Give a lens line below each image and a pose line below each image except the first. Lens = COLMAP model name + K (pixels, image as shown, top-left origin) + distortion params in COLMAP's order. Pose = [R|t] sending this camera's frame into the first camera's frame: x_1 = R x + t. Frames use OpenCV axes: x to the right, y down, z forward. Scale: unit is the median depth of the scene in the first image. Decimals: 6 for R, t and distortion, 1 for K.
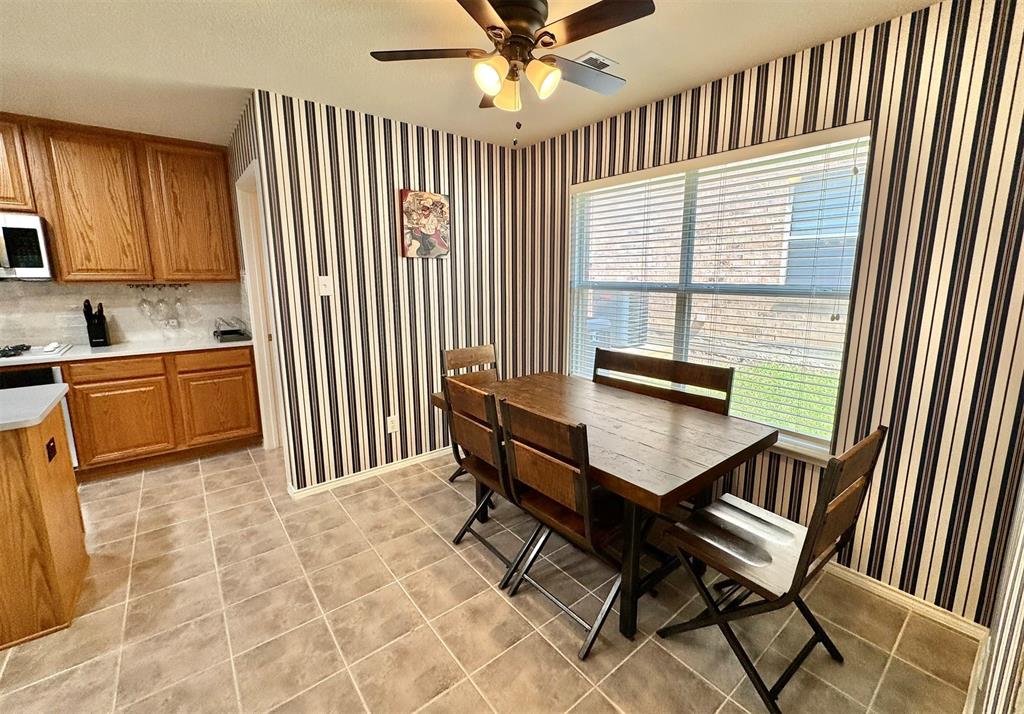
lens RADIAL K [[413.7, 0, 531.4], [0, 413.7, 350.8], [0, 0, 1]] dist [0.003911, 0.000065]
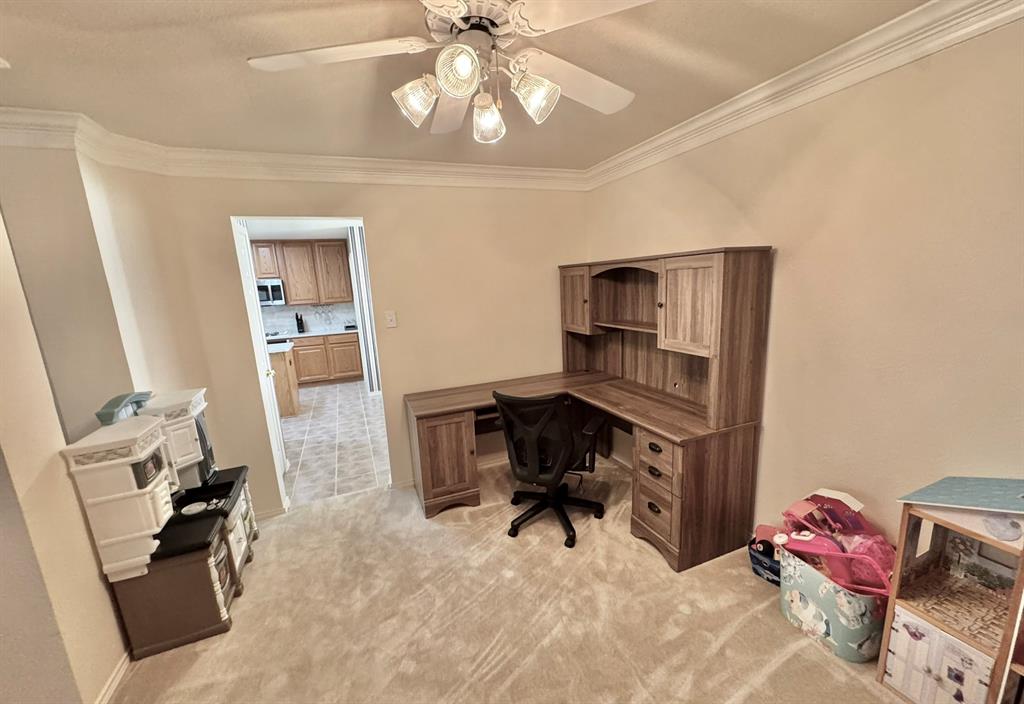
lens RADIAL K [[413.7, 0, 525.1], [0, 413.7, 365.5], [0, 0, 1]] dist [0.003911, 0.000065]
pose [[0.954348, 0.008532, -0.298576, 0.864405], [0.003016, 0.999266, 0.038195, 0.089599], [0.298683, -0.037351, 0.953621, -0.857341]]
